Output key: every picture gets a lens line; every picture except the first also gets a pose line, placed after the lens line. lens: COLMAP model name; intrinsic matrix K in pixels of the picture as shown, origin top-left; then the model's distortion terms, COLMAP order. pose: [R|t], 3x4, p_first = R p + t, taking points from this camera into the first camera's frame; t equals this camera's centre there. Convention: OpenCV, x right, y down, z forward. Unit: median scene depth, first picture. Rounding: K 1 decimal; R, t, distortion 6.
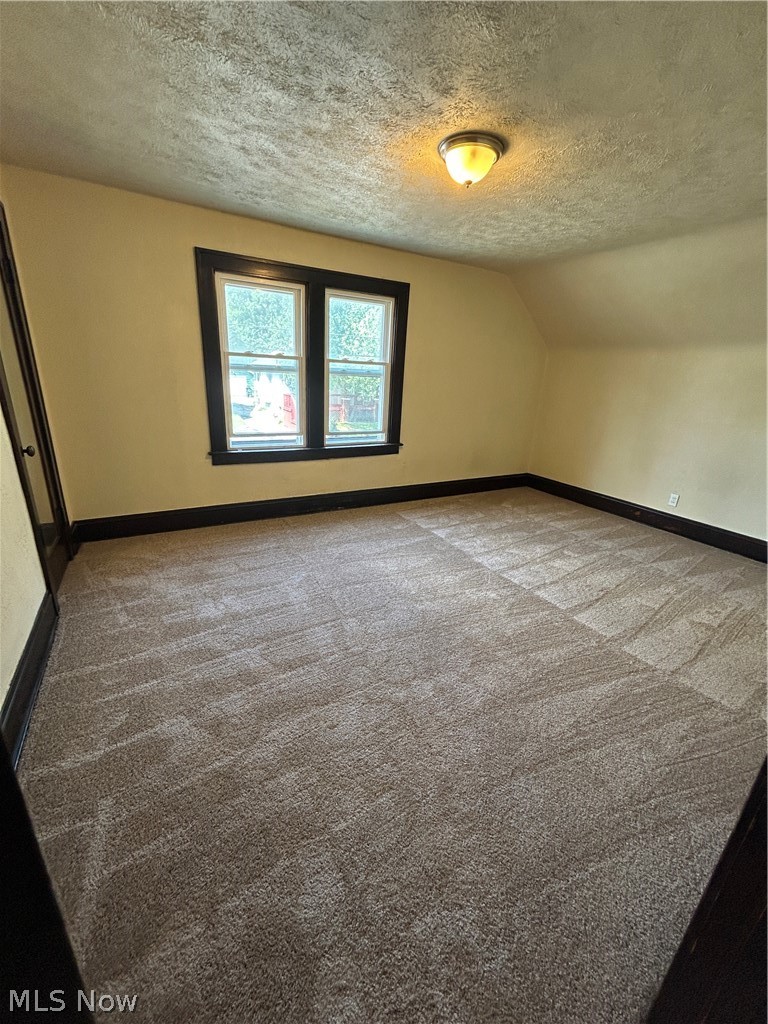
lens RADIAL K [[413.5, 0, 384.0], [0, 413.5, 512.0], [0, 0, 1]] dist [-0.000702, 0.000298]
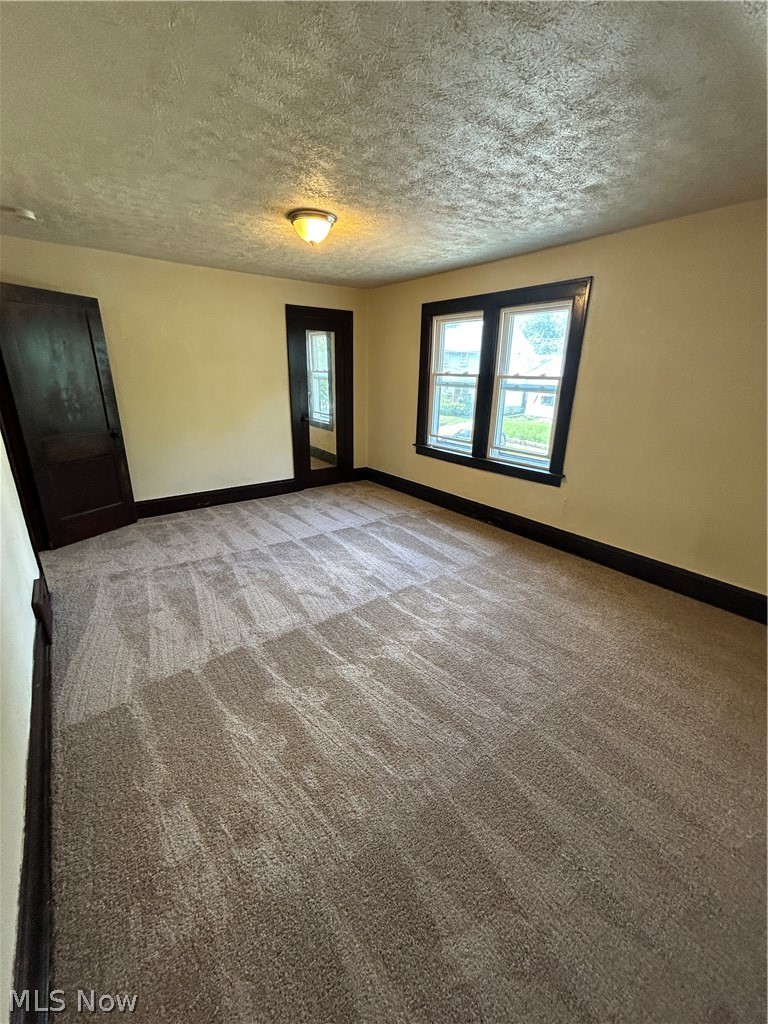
lens RADIAL K [[413.5, 0, 384.0], [0, 413.5, 512.0], [0, 0, 1]] dist [-0.000702, 0.000298]
pose [[0.122540, 0.272601, -0.954292, 0.973192], [-0.328506, 0.918478, 0.220187, -0.202866], [0.936519, 0.286508, 0.202101, 0.664935]]
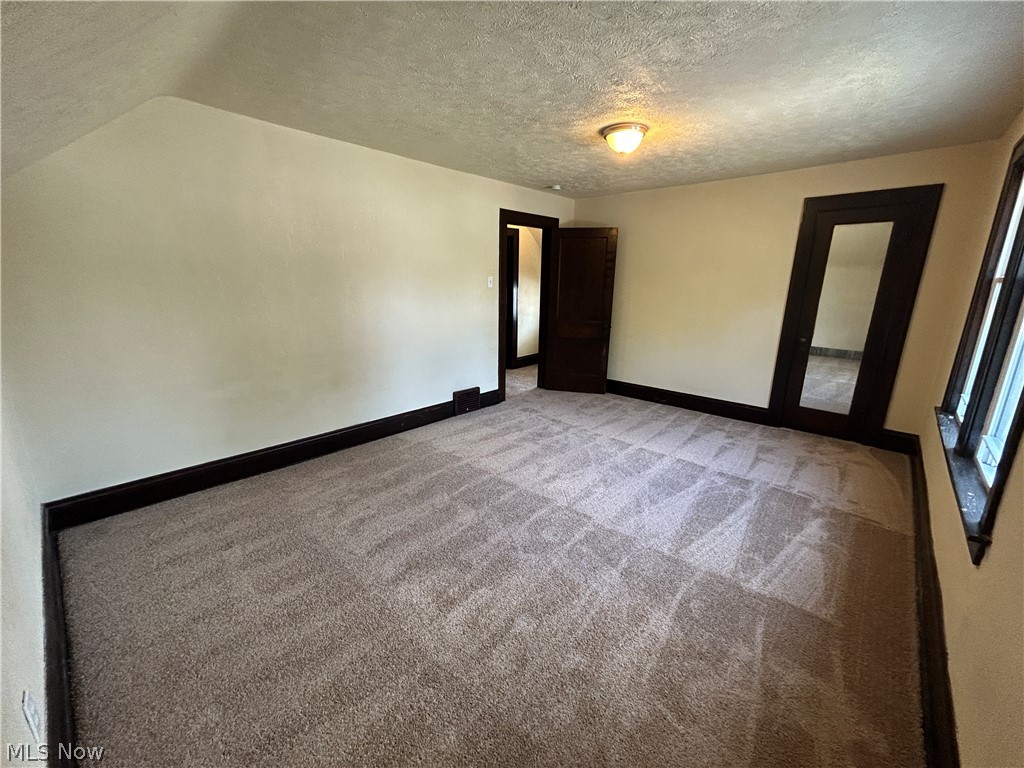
lens RADIAL K [[413.5, 0, 512.0], [0, 413.5, 384.0], [0, 0, 1]] dist [-0.000702, 0.000298]
pose [[-0.952638, 0.010201, -0.303936, 0.553695], [-0.154728, 0.844144, 0.513303, -0.440508], [0.261802, 0.536019, -0.802586, 1.355227]]
